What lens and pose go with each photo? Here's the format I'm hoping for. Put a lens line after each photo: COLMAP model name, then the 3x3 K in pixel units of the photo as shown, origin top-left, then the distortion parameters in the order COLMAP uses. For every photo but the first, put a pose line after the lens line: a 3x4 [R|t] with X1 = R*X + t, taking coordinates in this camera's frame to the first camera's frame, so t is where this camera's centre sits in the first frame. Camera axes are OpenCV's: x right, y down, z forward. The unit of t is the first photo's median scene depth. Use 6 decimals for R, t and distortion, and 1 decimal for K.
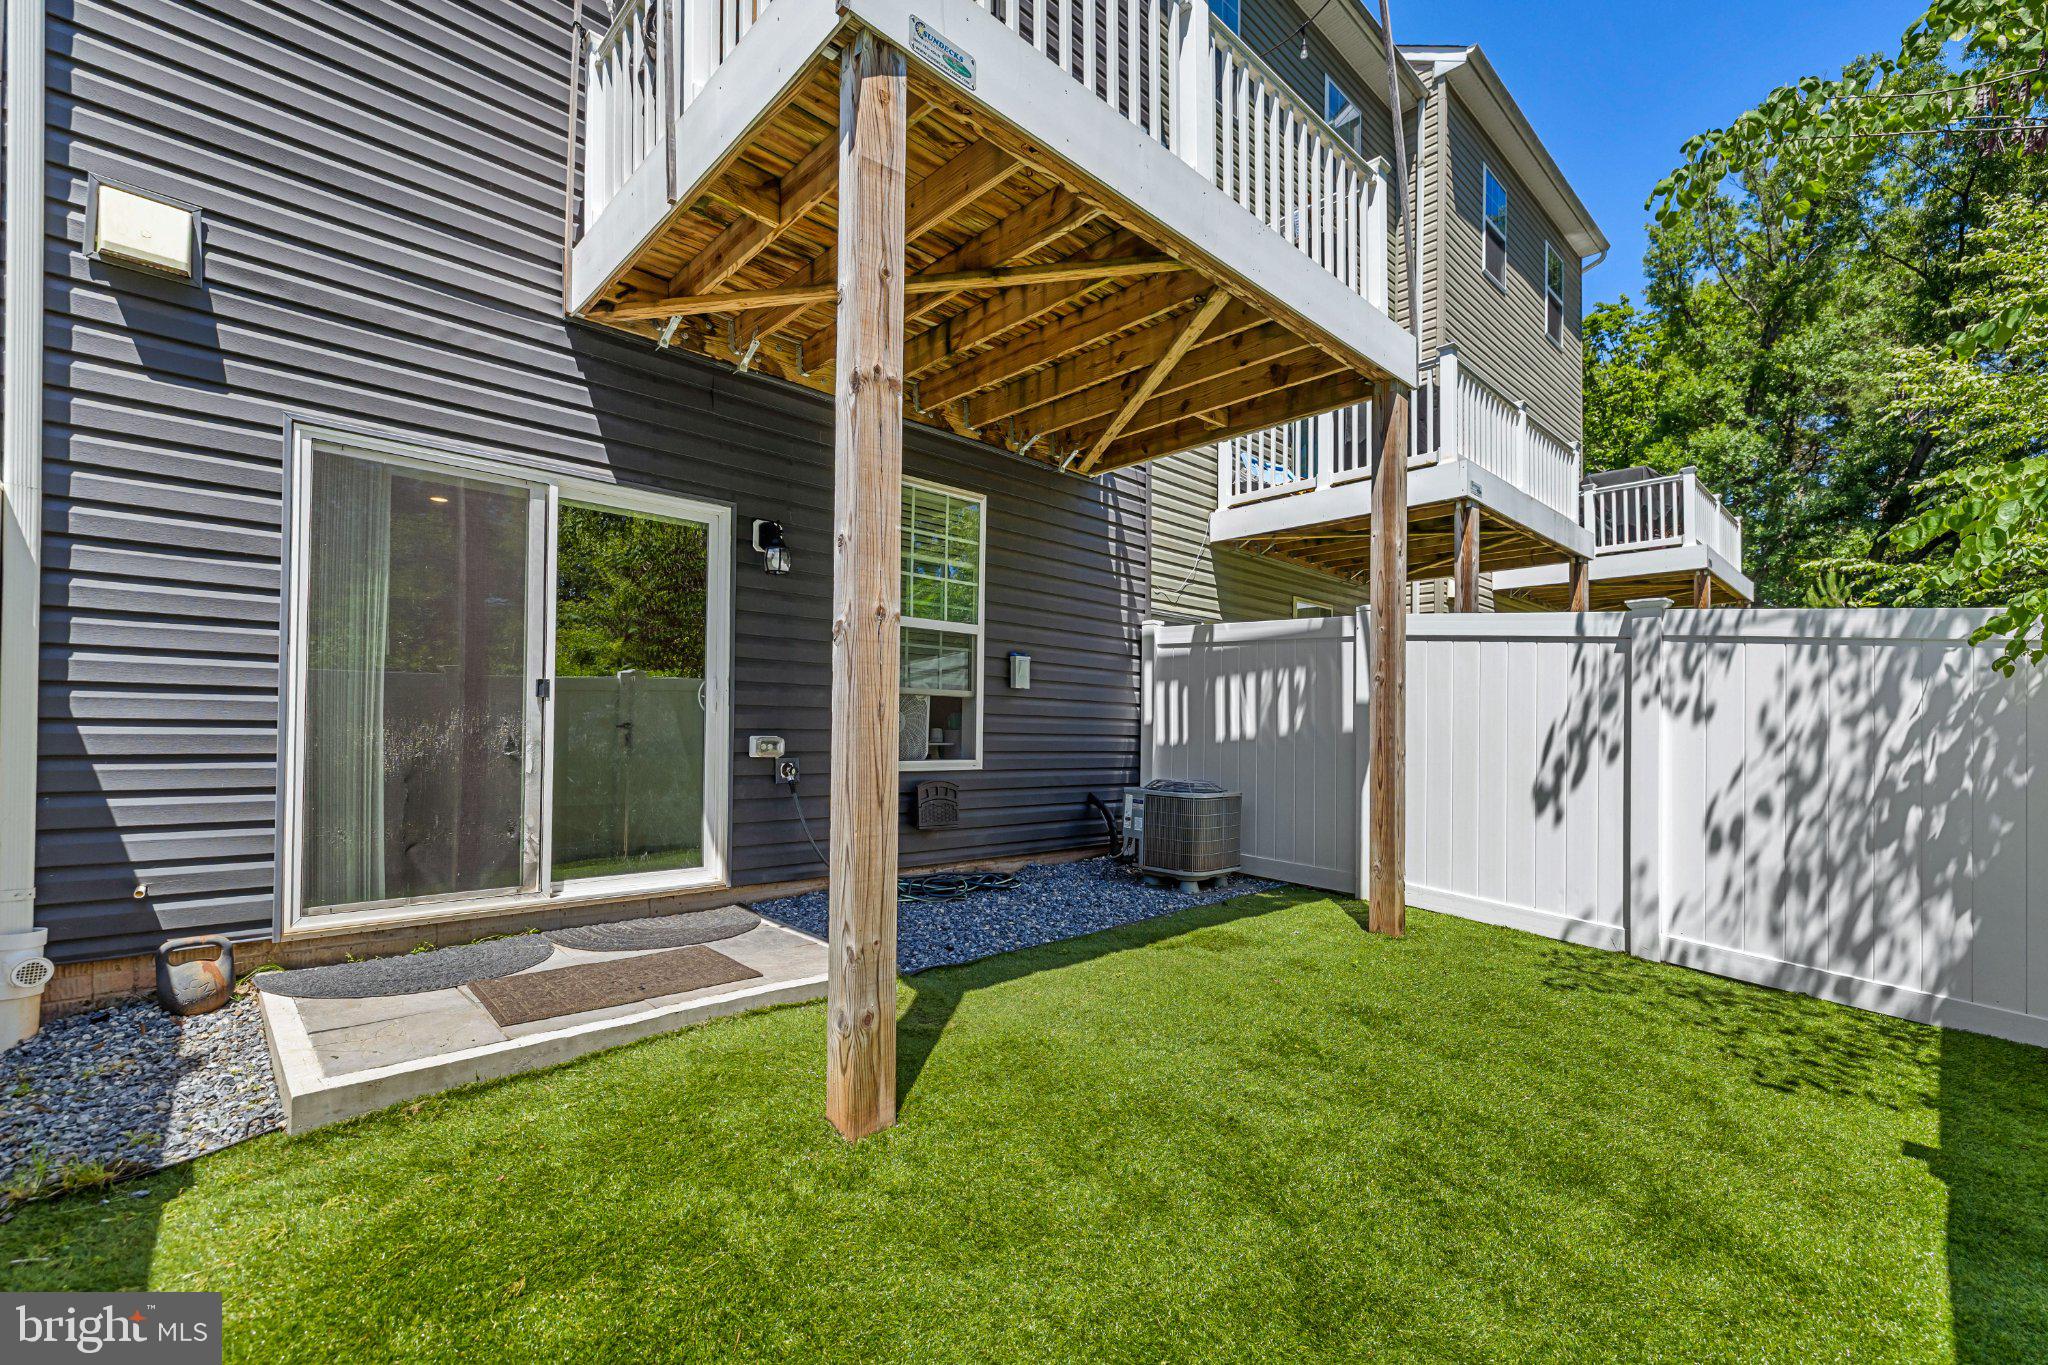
lens RADIAL K [[882.4, 0, 1023.1], [0, 882.4, 732.3], [0, 0, 1]] dist [0.000627, 0.000510]
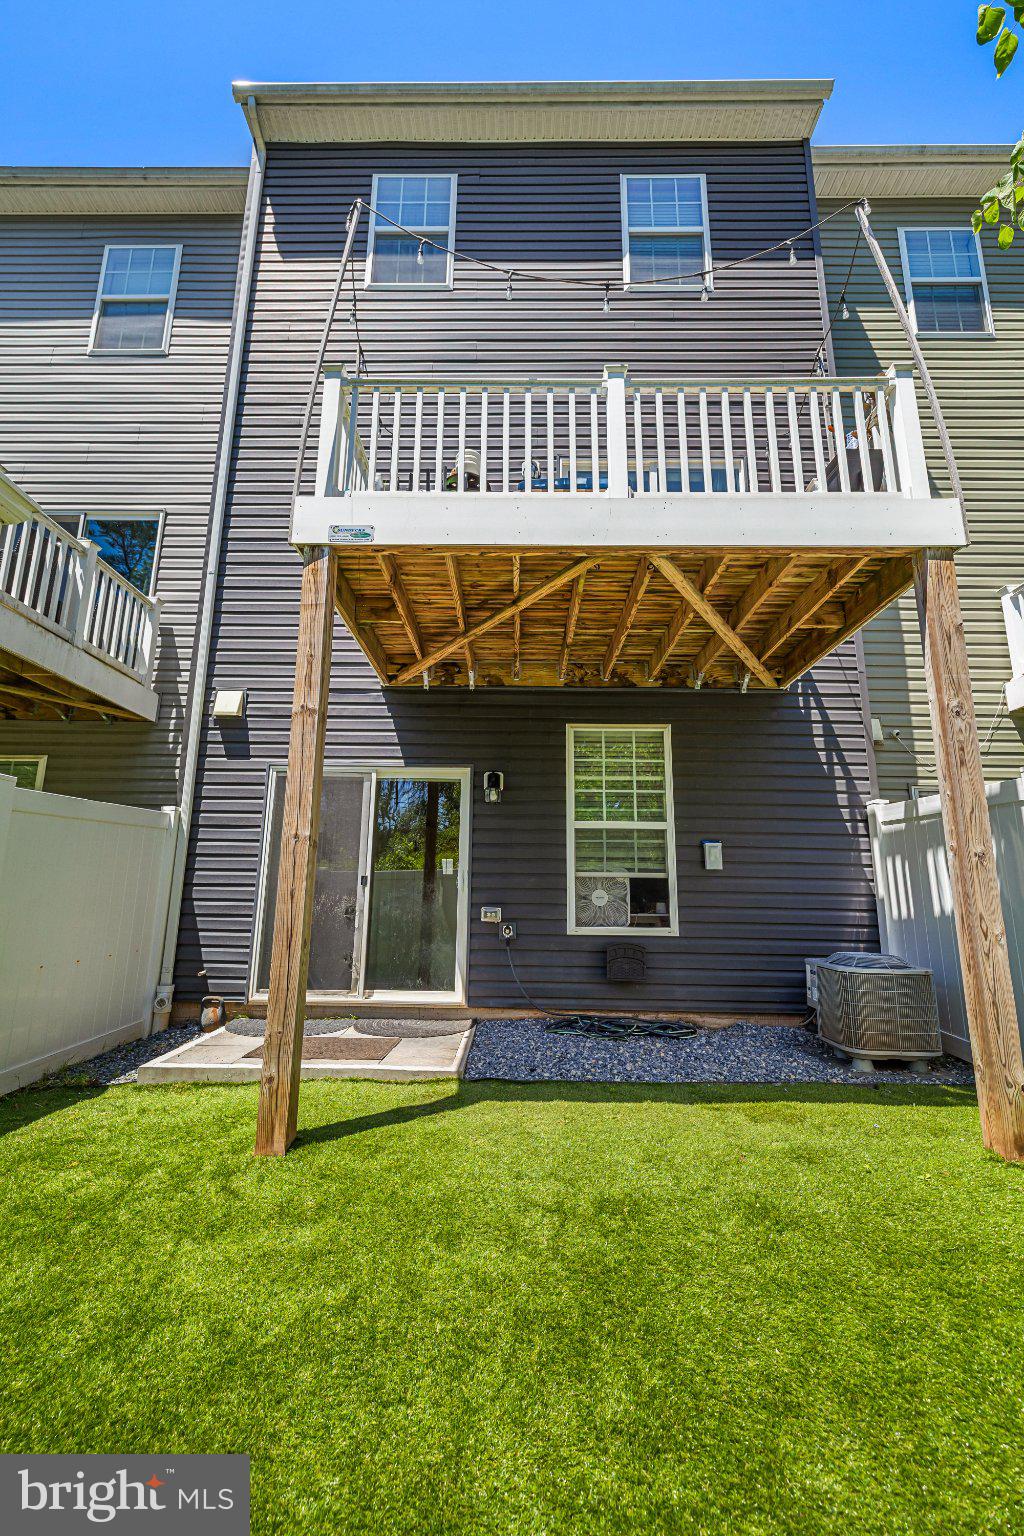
lens RADIAL K [[651.1, 0, 512.0], [0, 651.1, 768.0], [0, 0, 1]] dist [-0.001262, -0.000193]
pose [[0.712691, -0.141439, -0.687071, 0.559420], [-0.003500, 0.978732, -0.205111, -0.001286], [0.701469, 0.148586, 0.697039, 0.191551]]
